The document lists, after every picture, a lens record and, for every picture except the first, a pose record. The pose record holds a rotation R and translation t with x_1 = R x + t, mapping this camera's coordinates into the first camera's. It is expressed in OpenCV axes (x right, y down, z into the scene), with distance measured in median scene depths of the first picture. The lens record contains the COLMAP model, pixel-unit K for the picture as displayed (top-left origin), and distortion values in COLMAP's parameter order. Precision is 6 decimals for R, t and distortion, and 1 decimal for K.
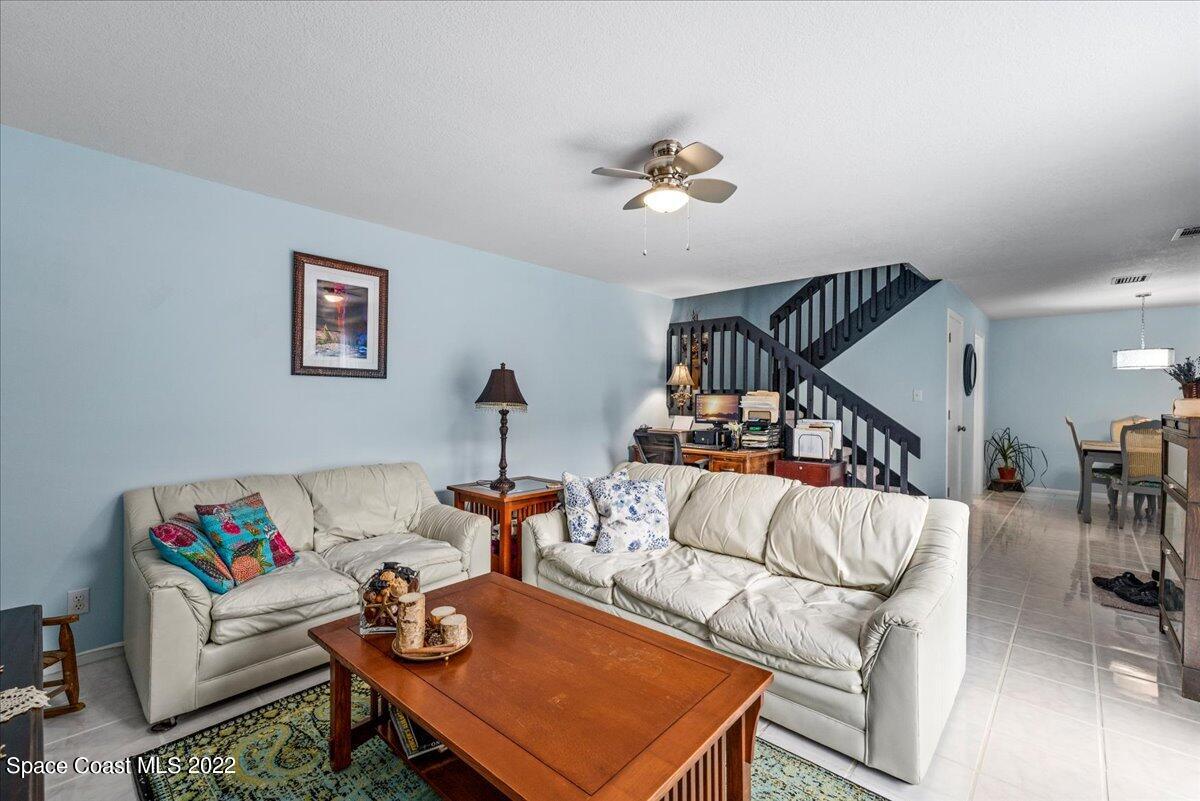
lens RADIAL K [[519.2, 0, 597.0], [0, 519.2, 399.4], [0, 0, 1]] dist [-0.000457, -0.000106]
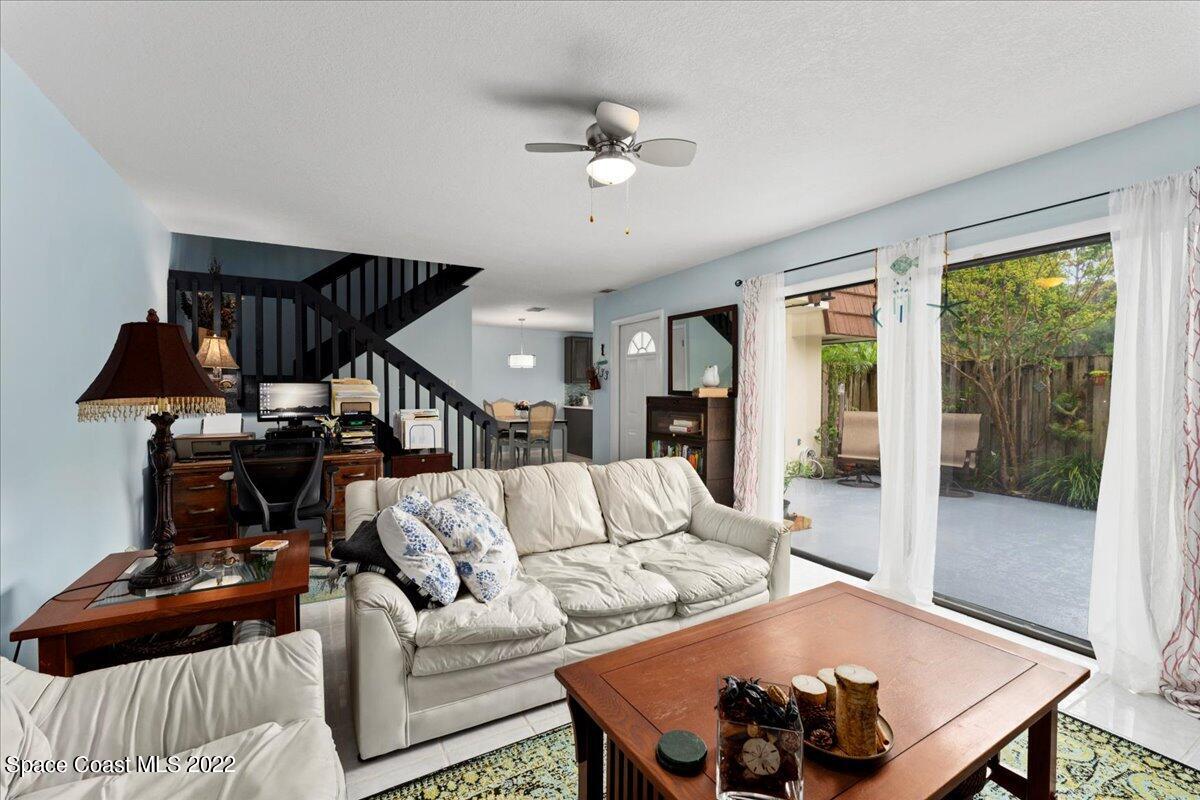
lens RADIAL K [[519.2, 0, 596.6], [0, 519.2, 397.6], [0, 0, 1]] dist [-0.000457, -0.000106]
pose [[0.298369, -0.020170, 0.954237, -0.498751], [0.001668, 0.999786, 0.020612, -0.002748], [-0.954449, -0.004558, 0.298339, 0.497308]]
